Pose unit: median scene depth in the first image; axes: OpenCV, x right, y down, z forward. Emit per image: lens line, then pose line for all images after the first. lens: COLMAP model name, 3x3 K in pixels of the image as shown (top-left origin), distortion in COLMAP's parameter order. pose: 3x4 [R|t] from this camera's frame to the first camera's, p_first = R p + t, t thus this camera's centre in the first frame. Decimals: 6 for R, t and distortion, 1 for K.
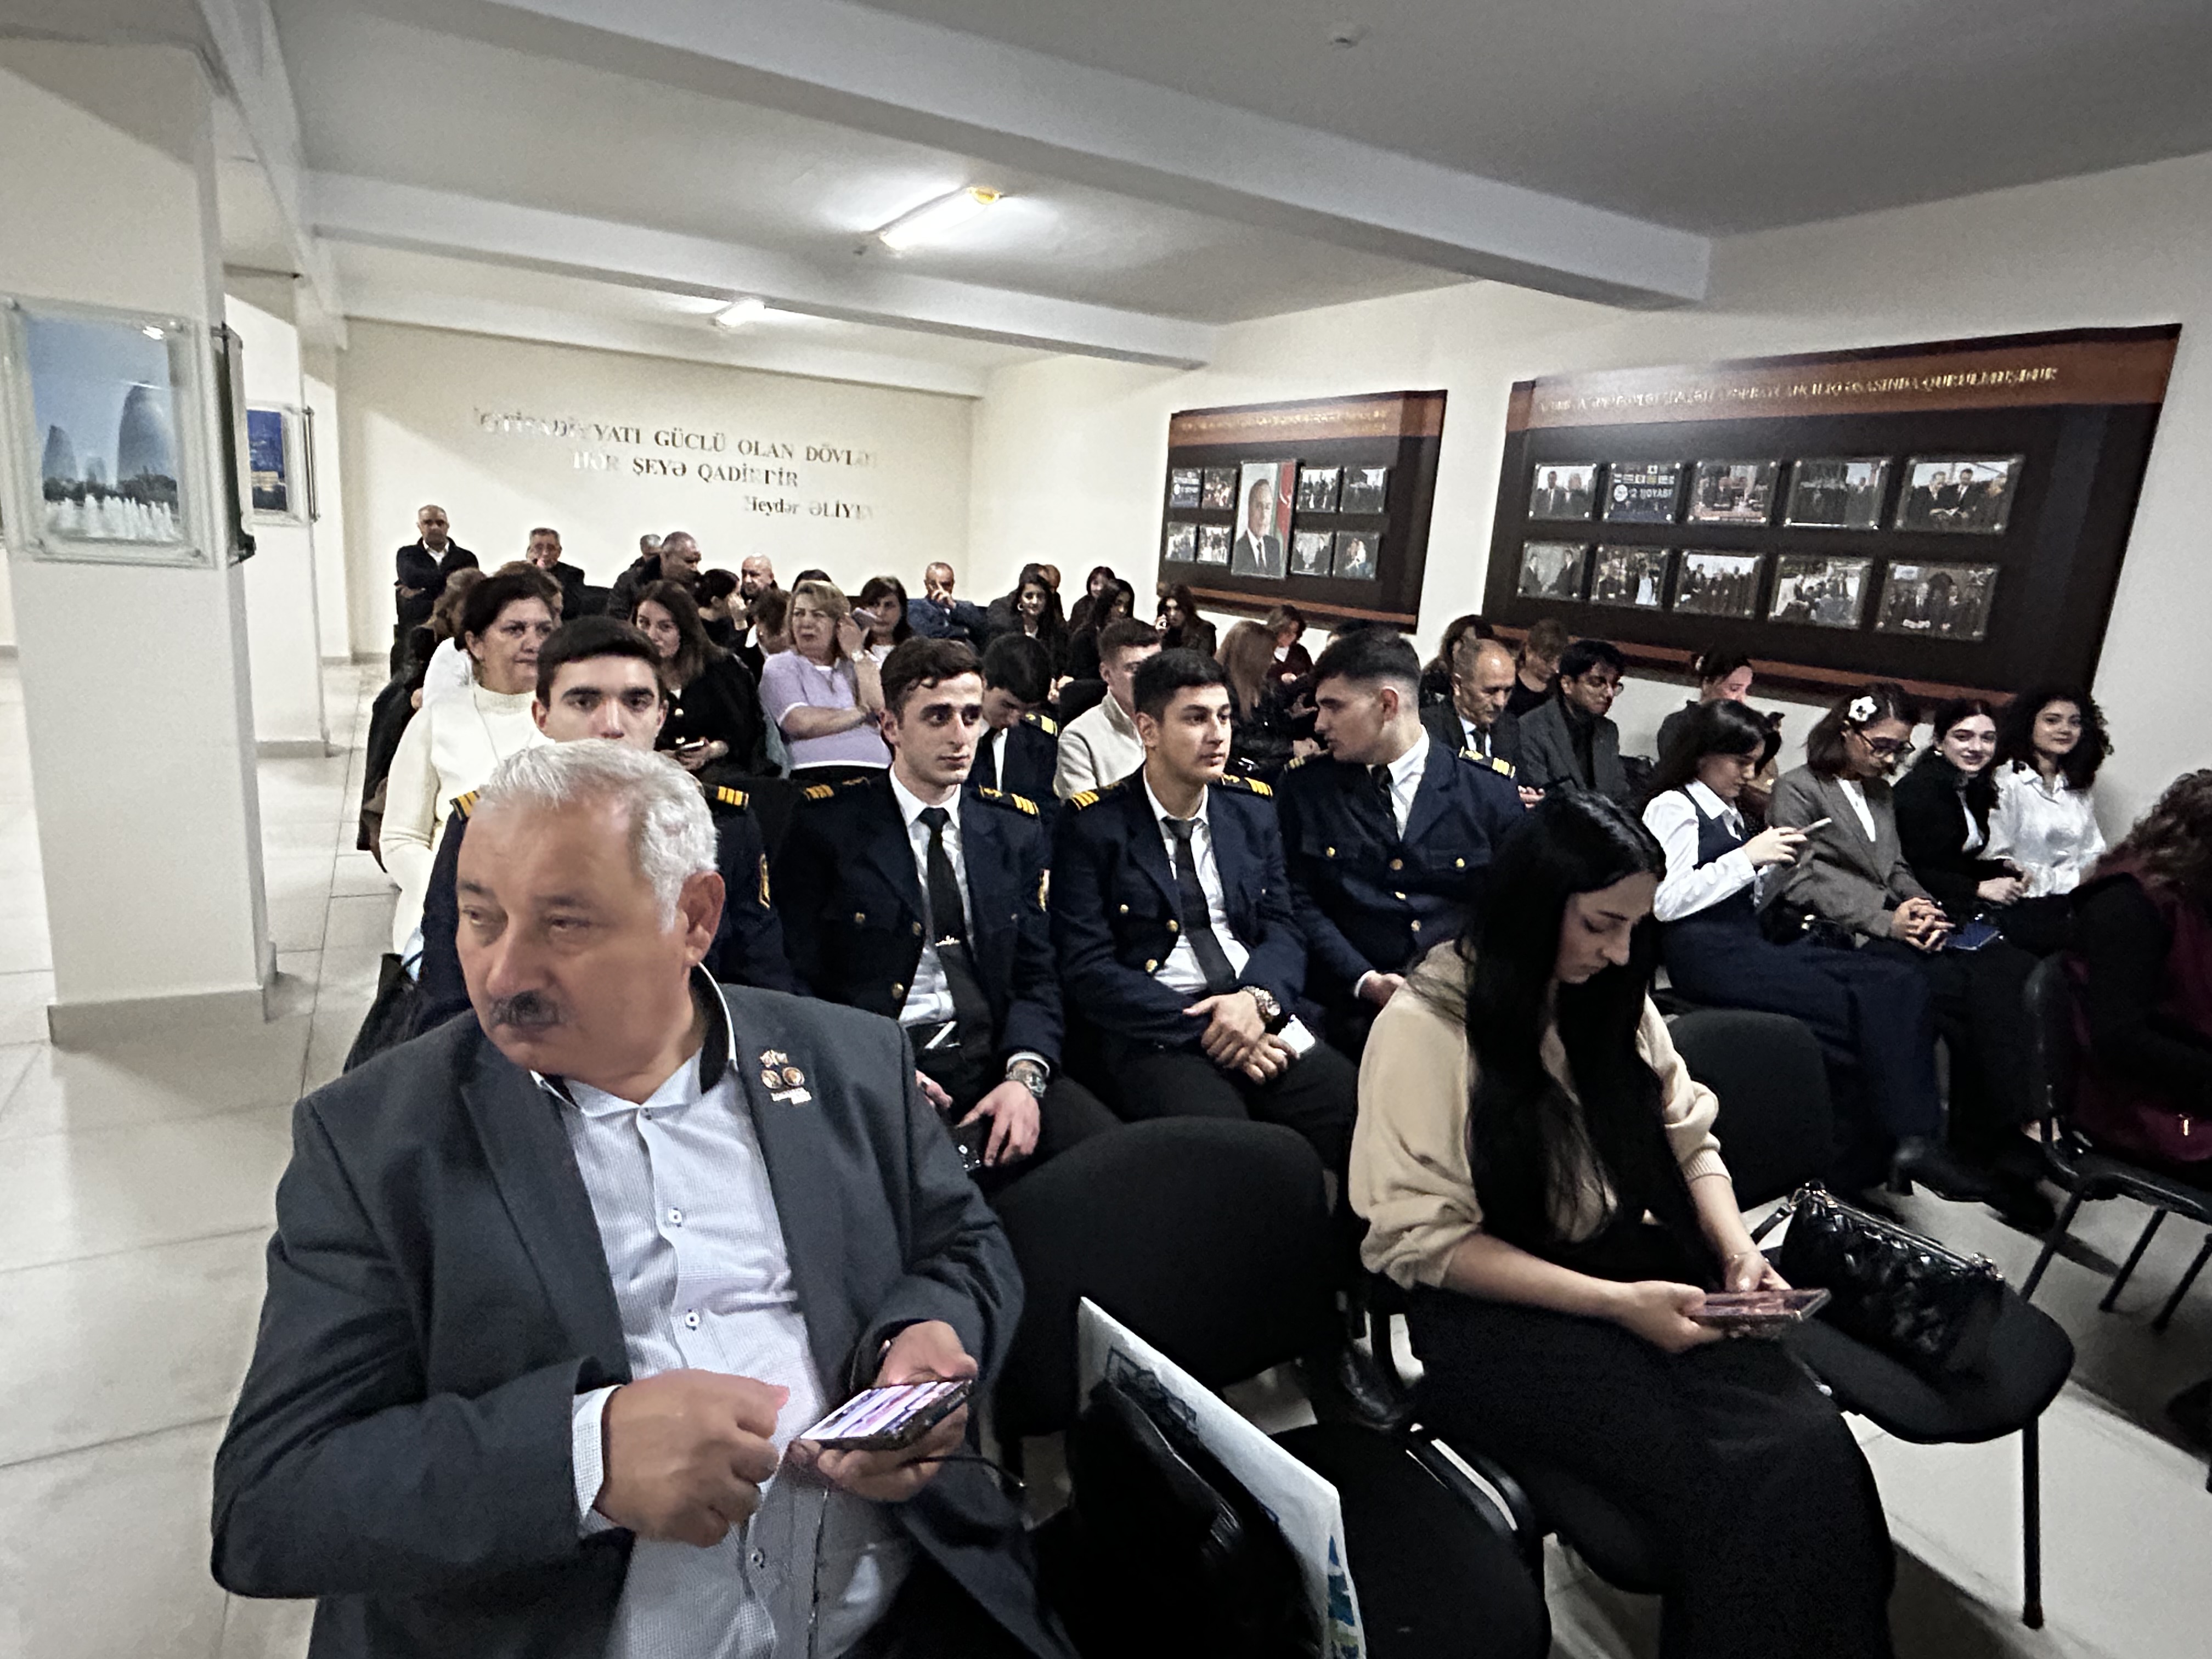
lens RADIAL K [[1268.4, 0, 1106.0], [0, 1268.4, 829.5], [0, 0, 1]] dist [-0.008880, 0.000928]
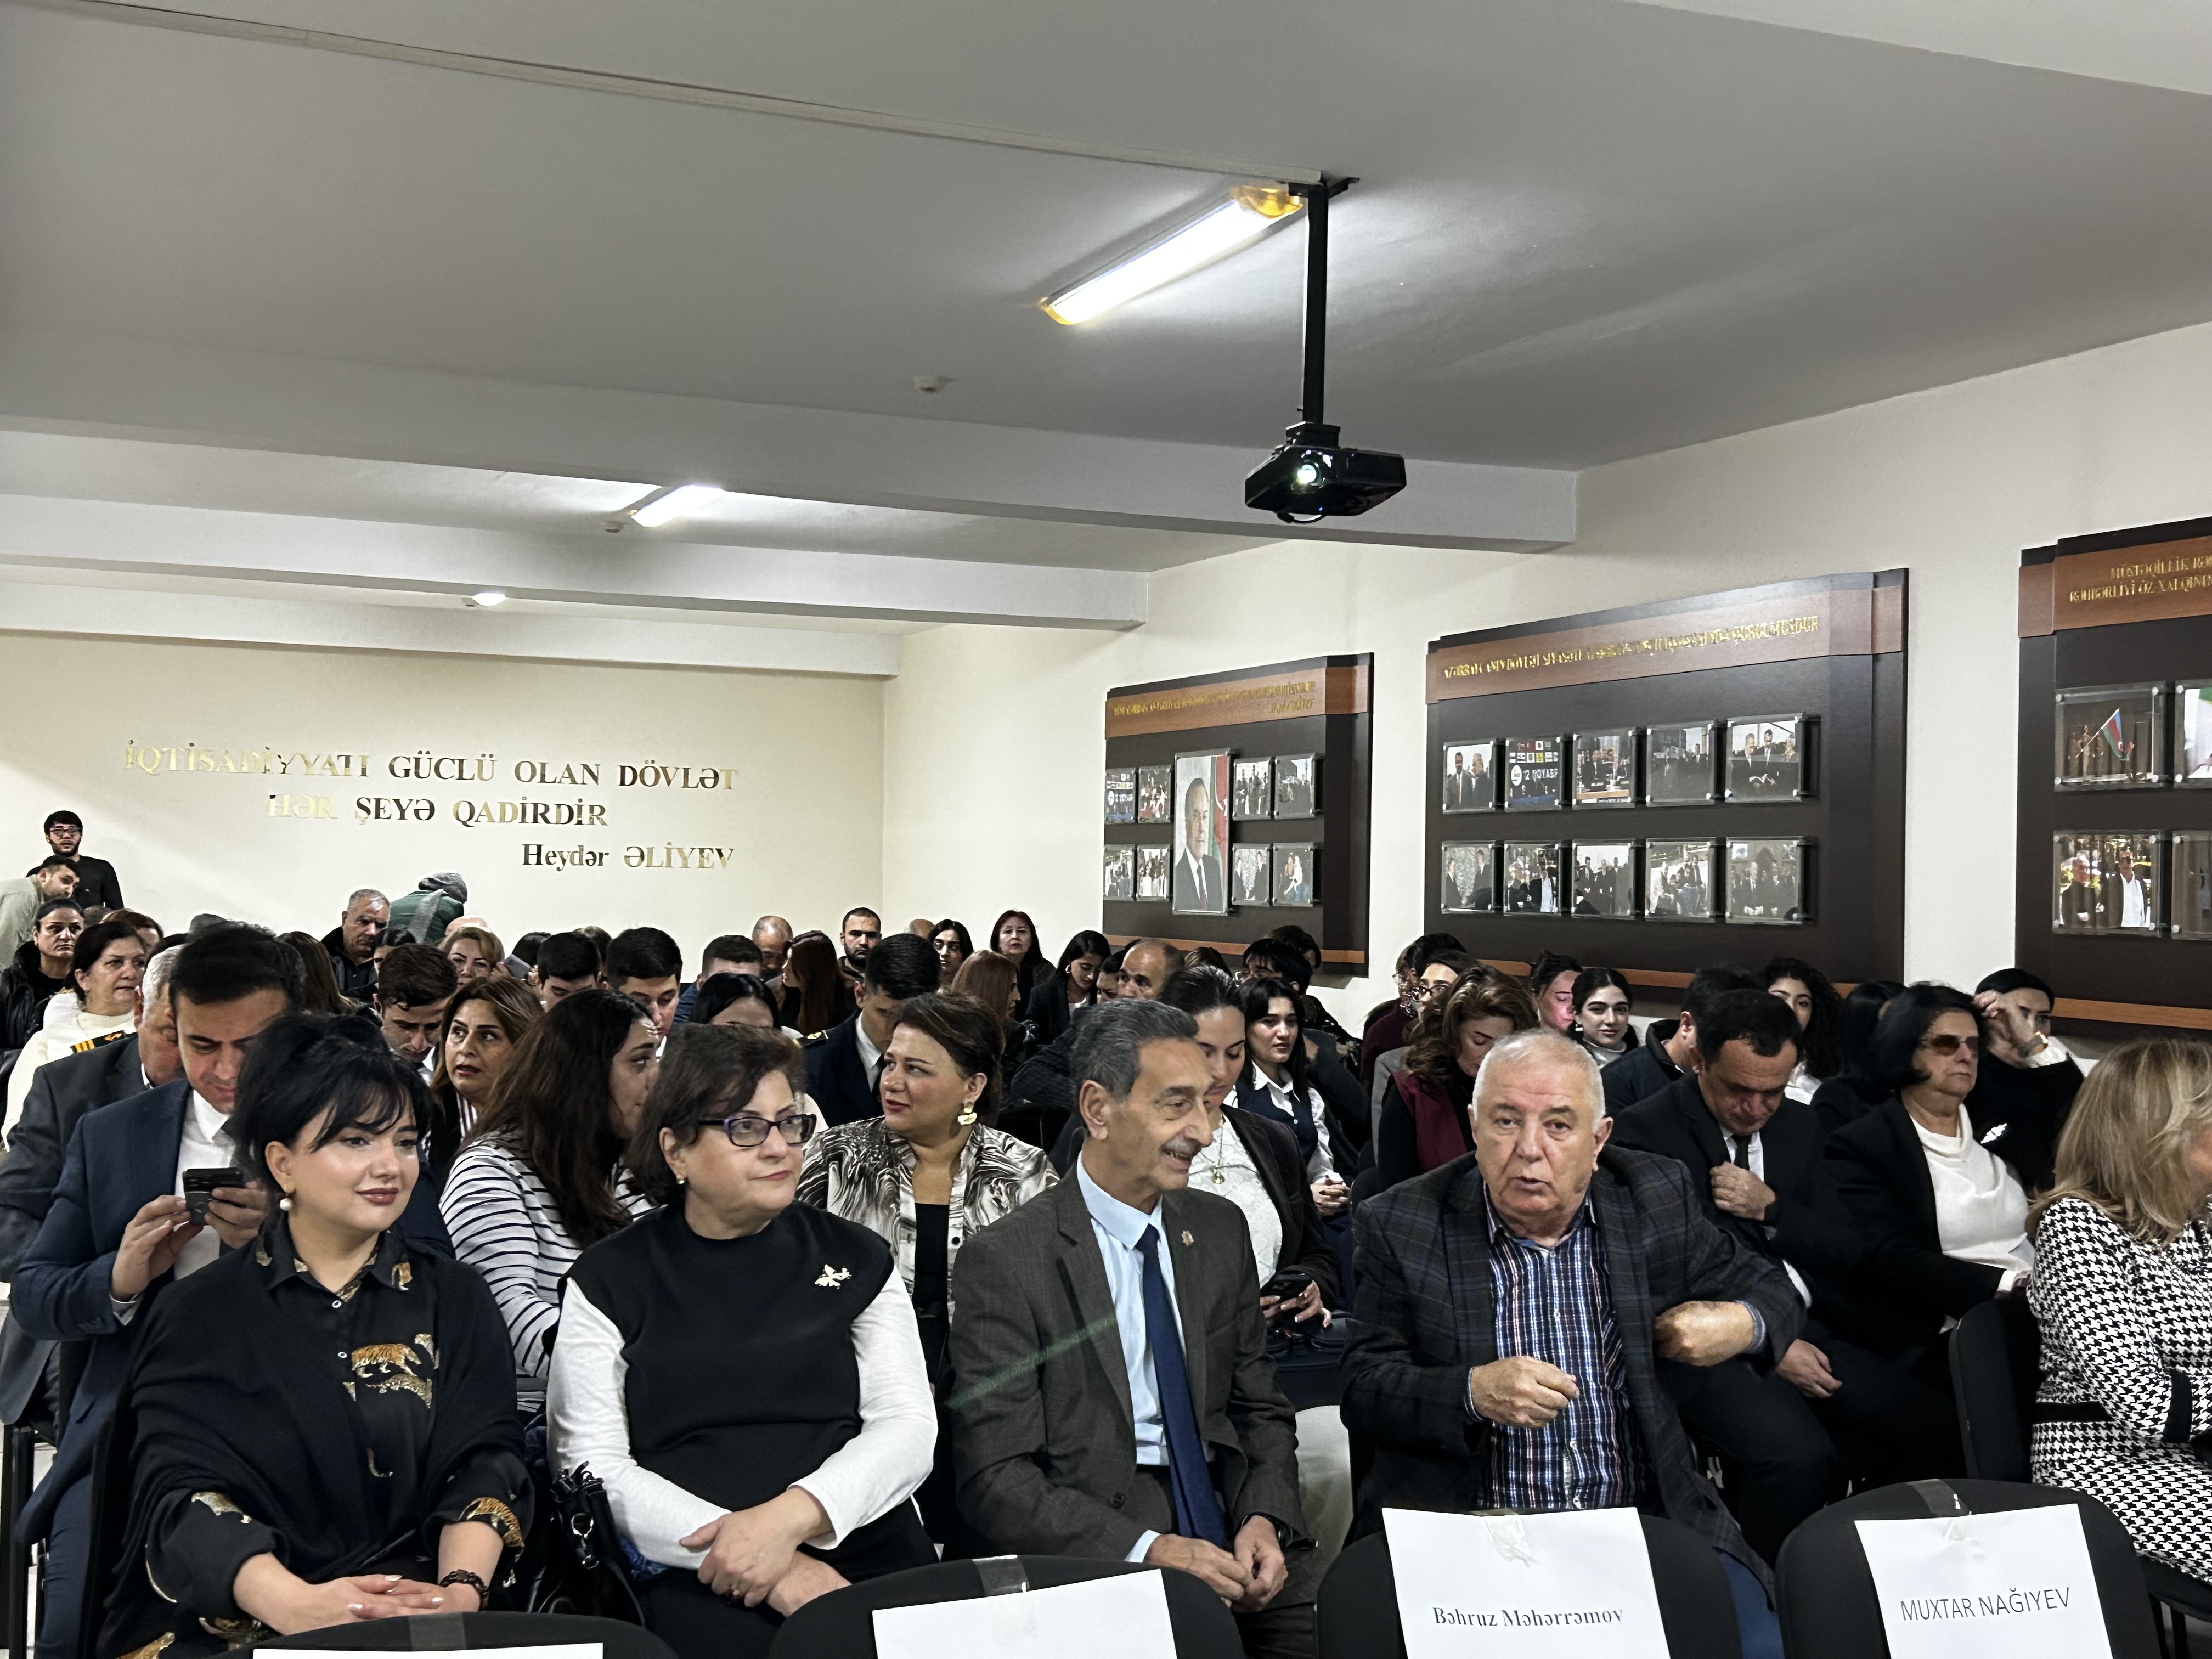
lens RADIAL K [[2748.3, 0, 1095.5], [0, 2748.3, 832.3], [0, 0, 1]] dist [0.185028, -0.578504]
pose [[0.991207, -0.057338, -0.119253, 0.378237], [0.026074, 0.968204, -0.248801, 0.203401], [0.129726, 0.243504, 0.961185, -0.727551]]
